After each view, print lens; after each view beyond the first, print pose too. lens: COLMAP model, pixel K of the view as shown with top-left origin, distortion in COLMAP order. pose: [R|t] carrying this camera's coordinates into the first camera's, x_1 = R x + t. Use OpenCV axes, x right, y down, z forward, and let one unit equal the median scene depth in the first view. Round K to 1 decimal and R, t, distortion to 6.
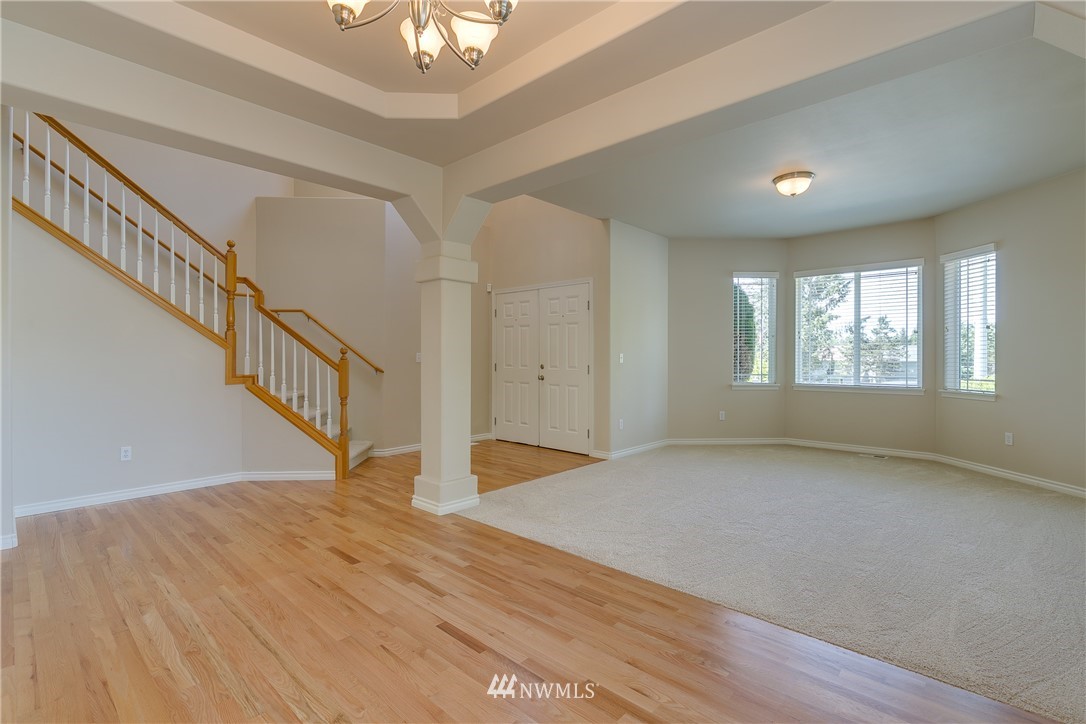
lens RADIAL K [[513.7, 0, 566.7], [0, 513.7, 357.7], [0, 0, 1]] dist [-0.005530, -0.000148]
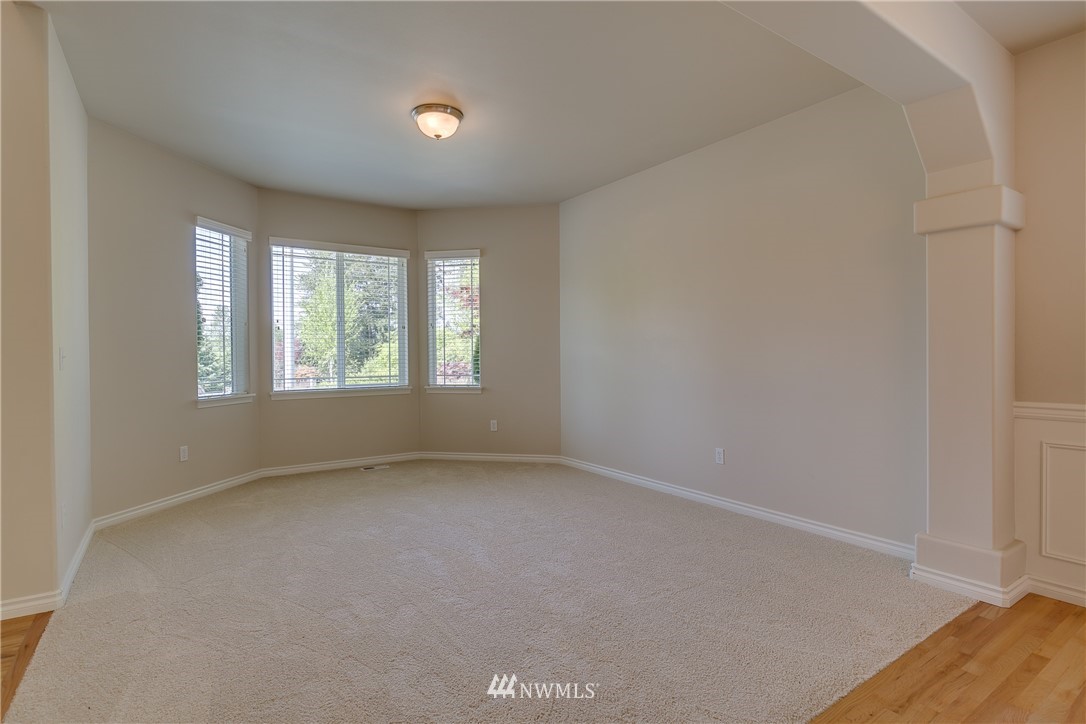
lens RADIAL K [[542.8, 0, 532.5], [0, 542.8, 354.1], [0, 0, 1]] dist [0.002969, -0.000062]
pose [[0.254159, -0.003709, 0.967155, -0.444920], [0.010018, 0.999949, 0.001202, 0.000800], [-0.967110, 0.009384, 0.254184, 1.007200]]
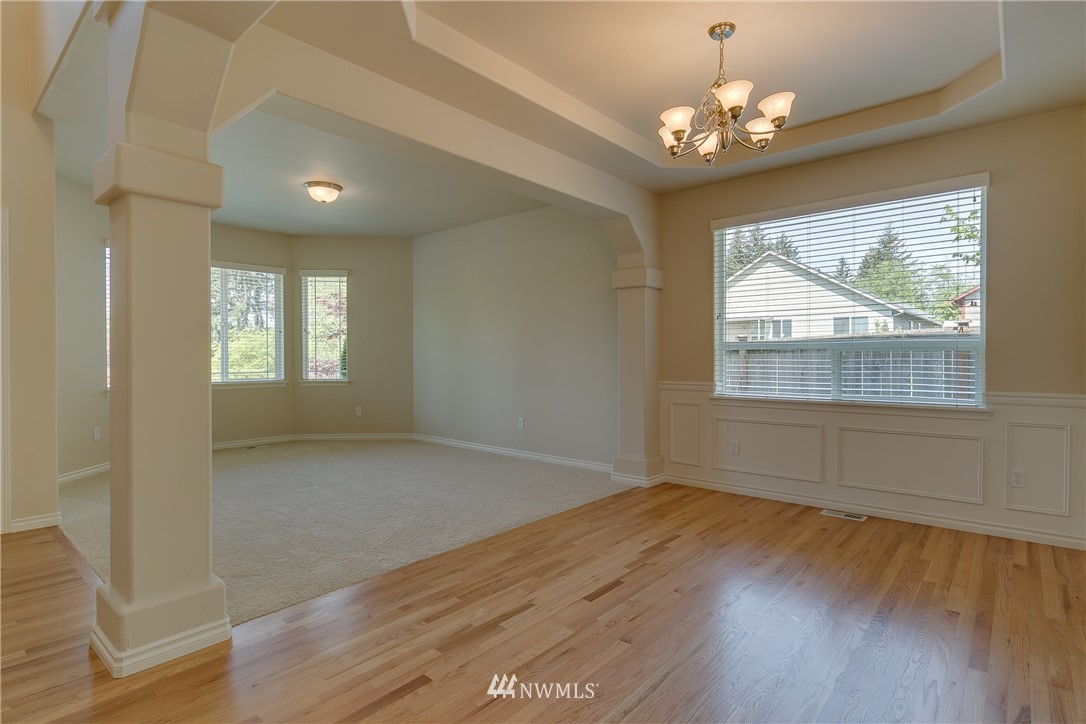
lens RADIAL K [[542.8, 0, 539.6], [0, 542.8, 359.8], [0, 0, 1]] dist [0.002969, -0.000062]
pose [[-0.013273, -0.011311, 0.999848, -1.056087], [0.004369, 0.999926, 0.011370, 0.002747], [-0.999902, 0.004519, -0.013222, 0.853892]]
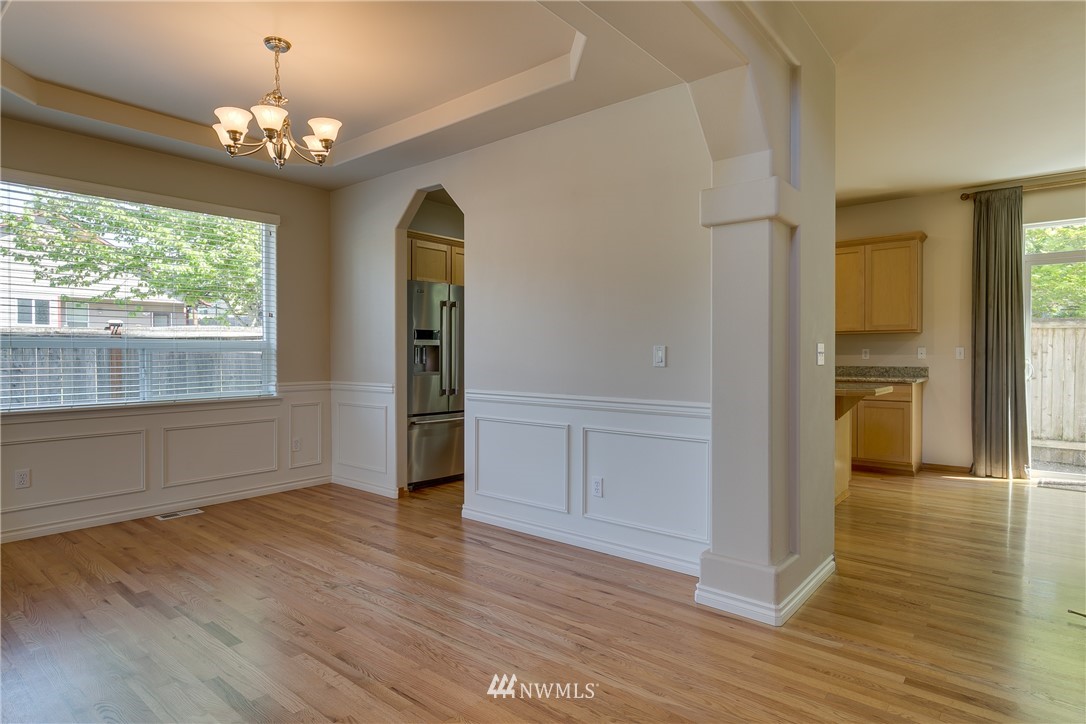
lens RADIAL K [[584.3, 0, 542.3], [0, 584.3, 362.1], [0, 0, 1]] dist [-0.002170, -0.000681]
pose [[-0.999768, -0.000358, -0.021552, -0.585351], [-0.000672, 0.999893, 0.014590, 0.005621], [0.021545, 0.014601, -0.999661, 1.561054]]
